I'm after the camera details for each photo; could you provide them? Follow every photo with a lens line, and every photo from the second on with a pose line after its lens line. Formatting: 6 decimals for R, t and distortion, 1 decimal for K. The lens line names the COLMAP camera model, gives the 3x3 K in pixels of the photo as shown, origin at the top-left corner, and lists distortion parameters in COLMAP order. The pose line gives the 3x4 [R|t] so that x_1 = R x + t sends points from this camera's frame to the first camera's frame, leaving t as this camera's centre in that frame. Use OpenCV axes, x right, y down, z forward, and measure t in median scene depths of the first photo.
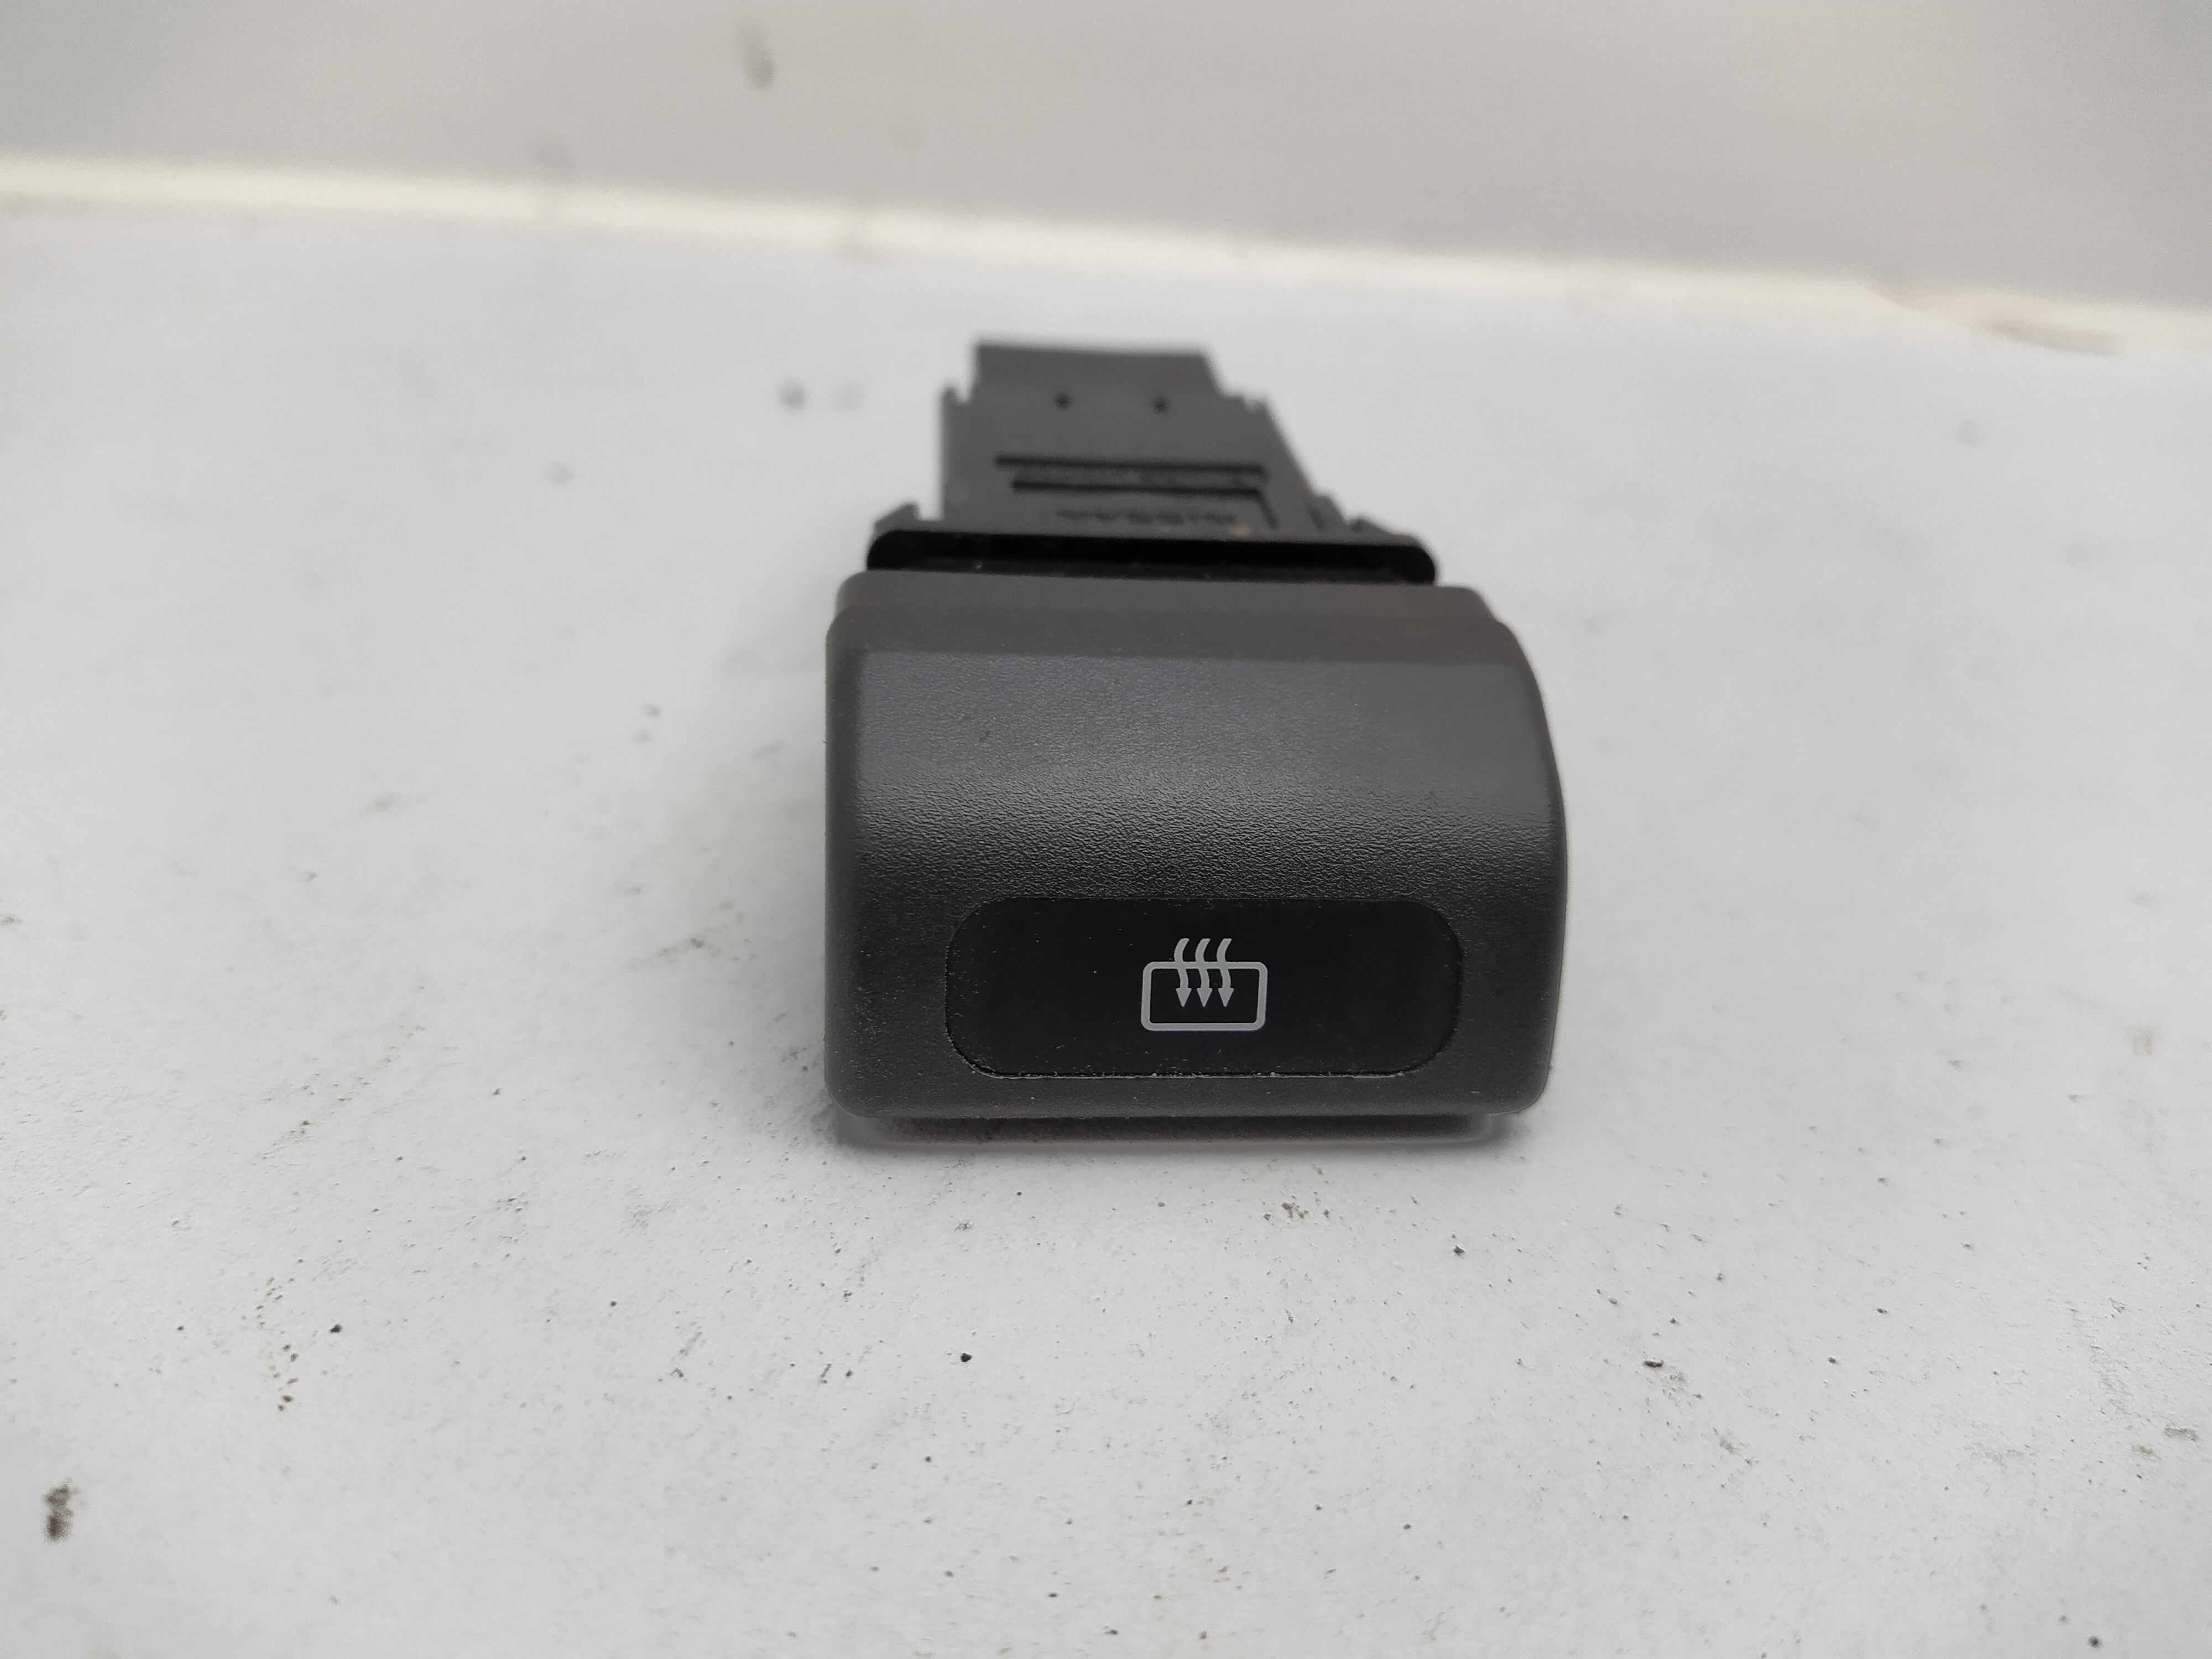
lens RADIAL K [[1850.0, 0, 1106.0], [0, 1850.0, 829.5], [0, 0, 1]] dist [0.066504, -0.230089]
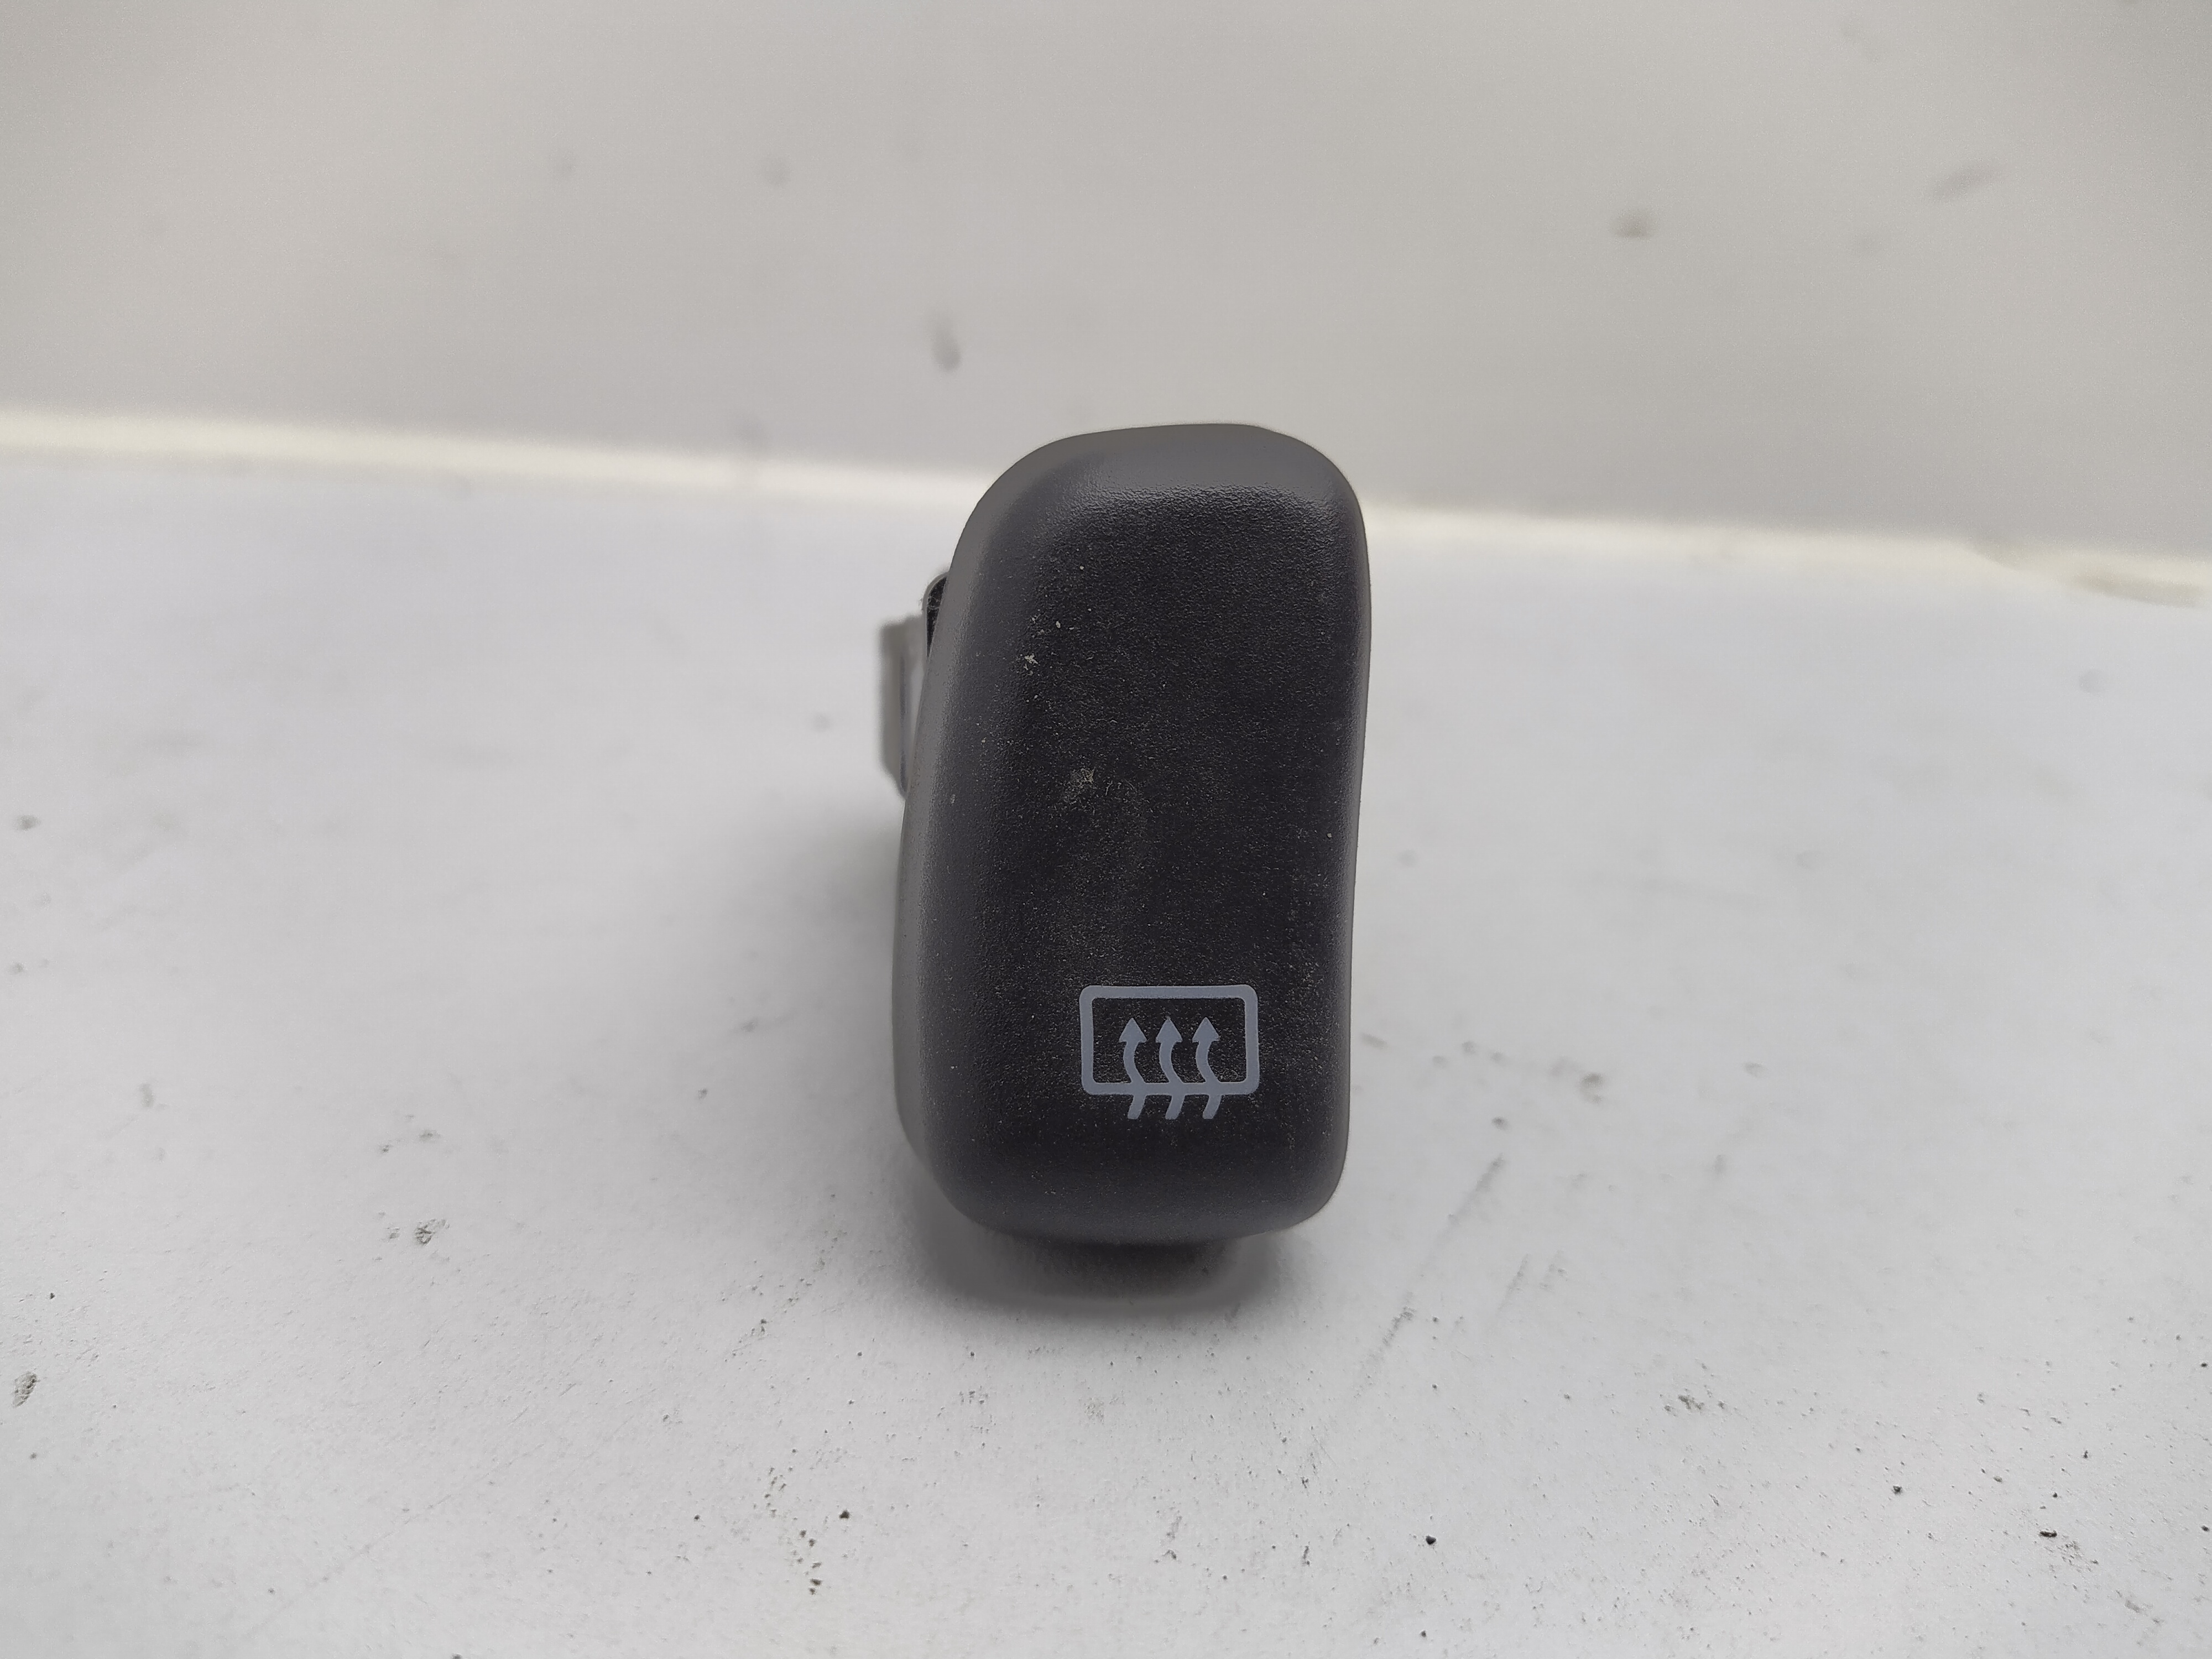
lens RADIAL K [[1850.0, 0, 1106.0], [0, 1850.0, 829.5], [0, 0, 1]] dist [0.066504, -0.230089]
pose [[0.999952, -0.002974, 0.009305, -0.267515], [0.004162, 0.991456, -0.130374, 0.019735], [-0.008838, 0.130407, 0.991421, -0.101202]]
